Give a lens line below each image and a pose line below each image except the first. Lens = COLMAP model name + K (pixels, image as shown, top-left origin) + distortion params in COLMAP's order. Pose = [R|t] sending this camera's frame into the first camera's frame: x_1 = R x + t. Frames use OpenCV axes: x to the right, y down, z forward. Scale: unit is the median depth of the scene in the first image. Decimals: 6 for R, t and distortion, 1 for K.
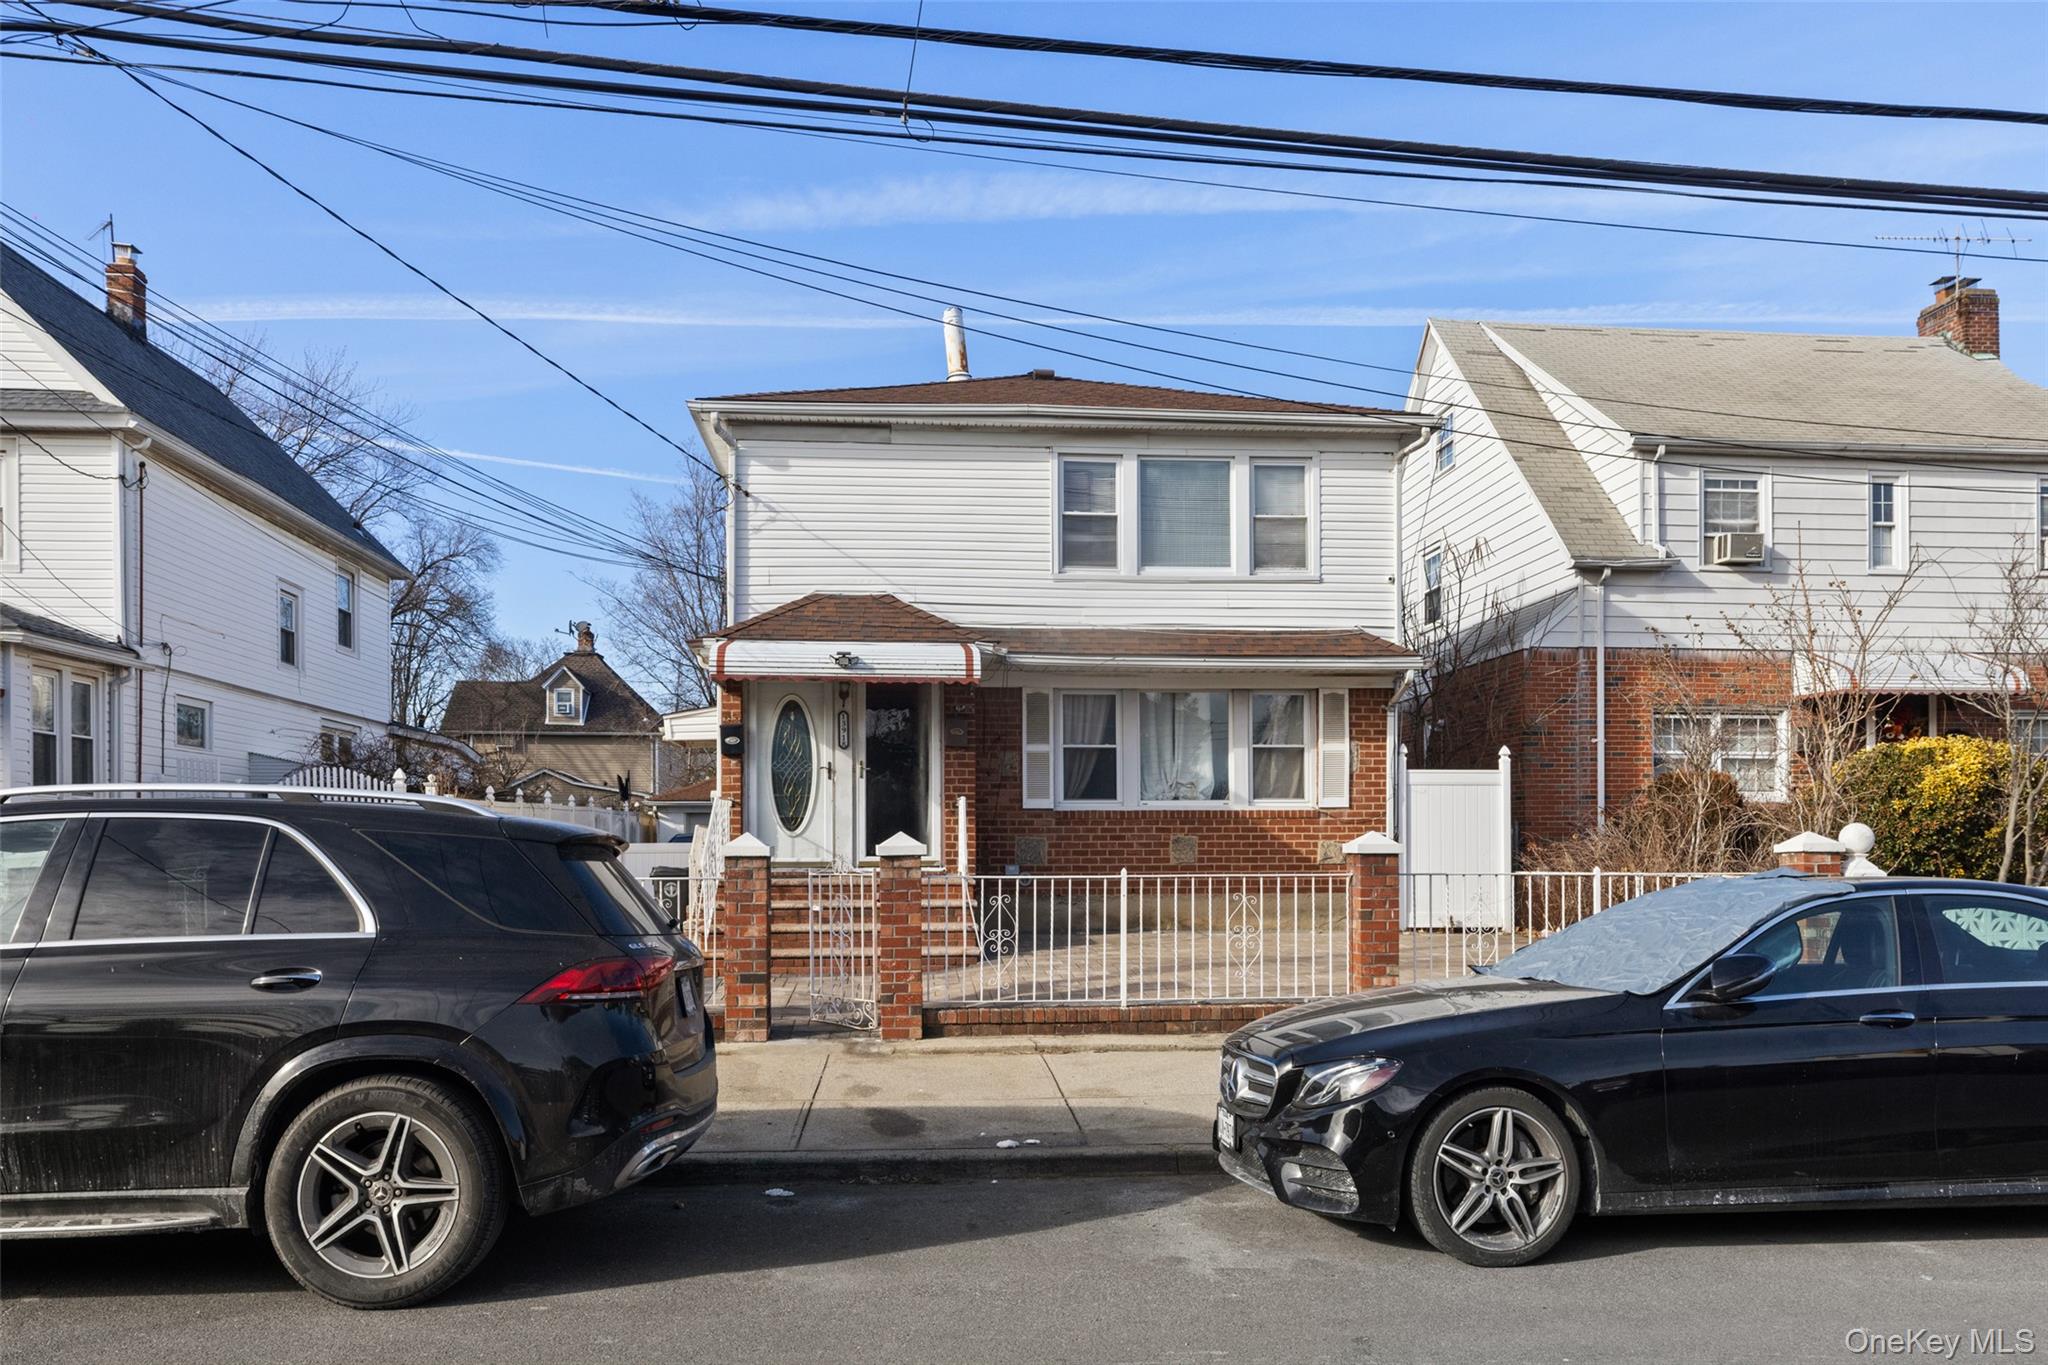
lens RADIAL K [[1444.9, 0, 1019.5], [0, 1444.9, 562.4], [0, 0, 1]] dist [0.006767, 0.001313]
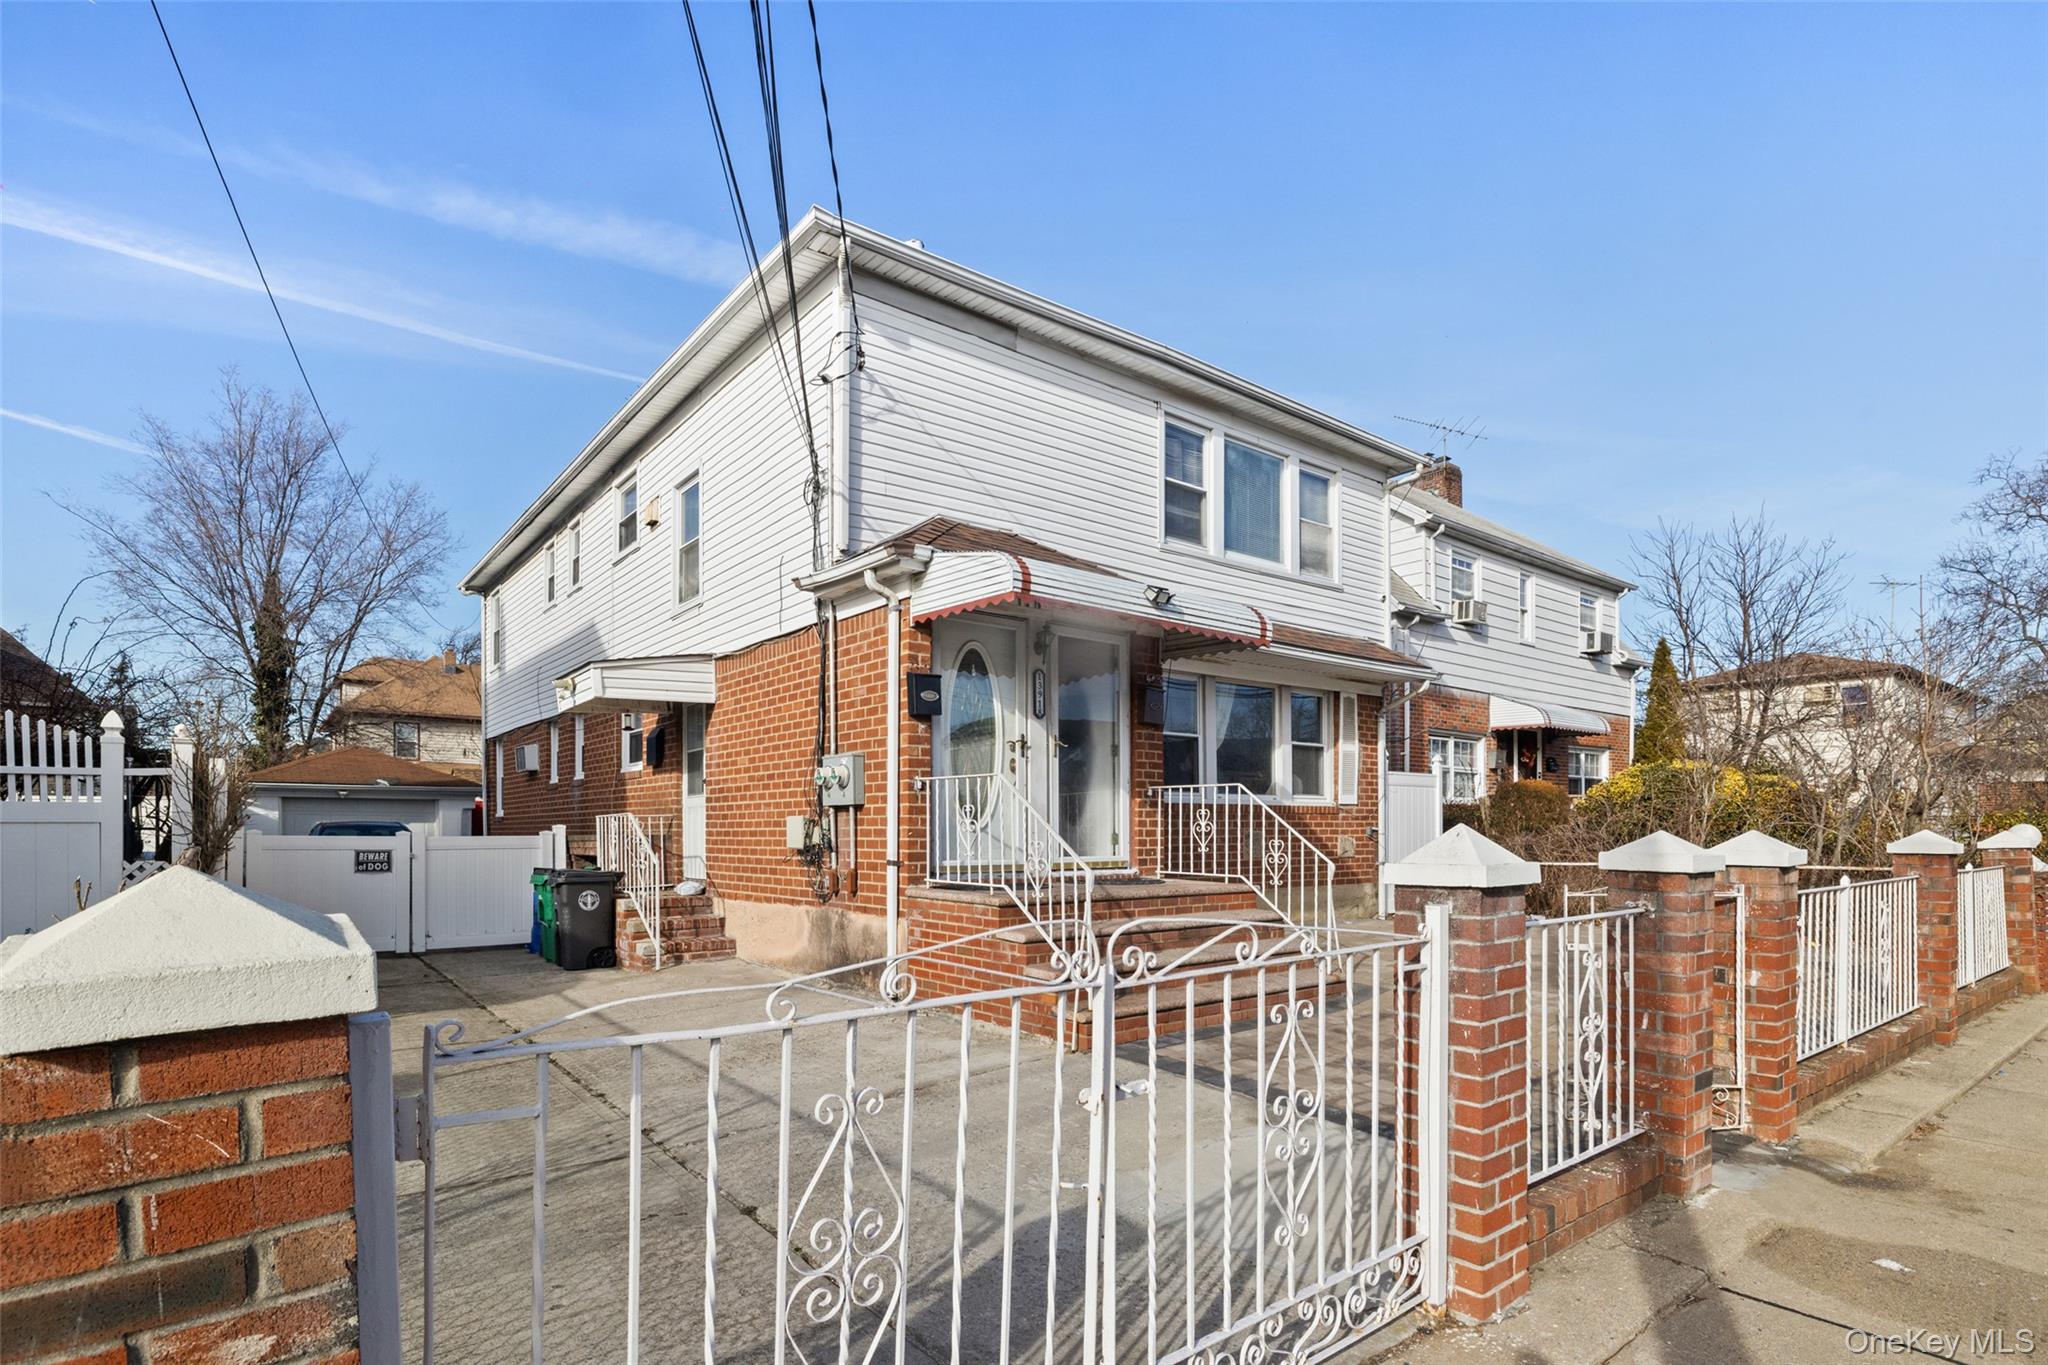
lens RADIAL K [[1017.6, 0, 1028.0], [0, 1017.6, 696.7], [0, 0, 1]] dist [0.029252, 0.000231]
pose [[0.830910, 0.074785, 0.551358, -0.387037], [-0.109878, 0.993467, 0.030837, 0.092414], [-0.545450, -0.086205, 0.833698, 0.503510]]
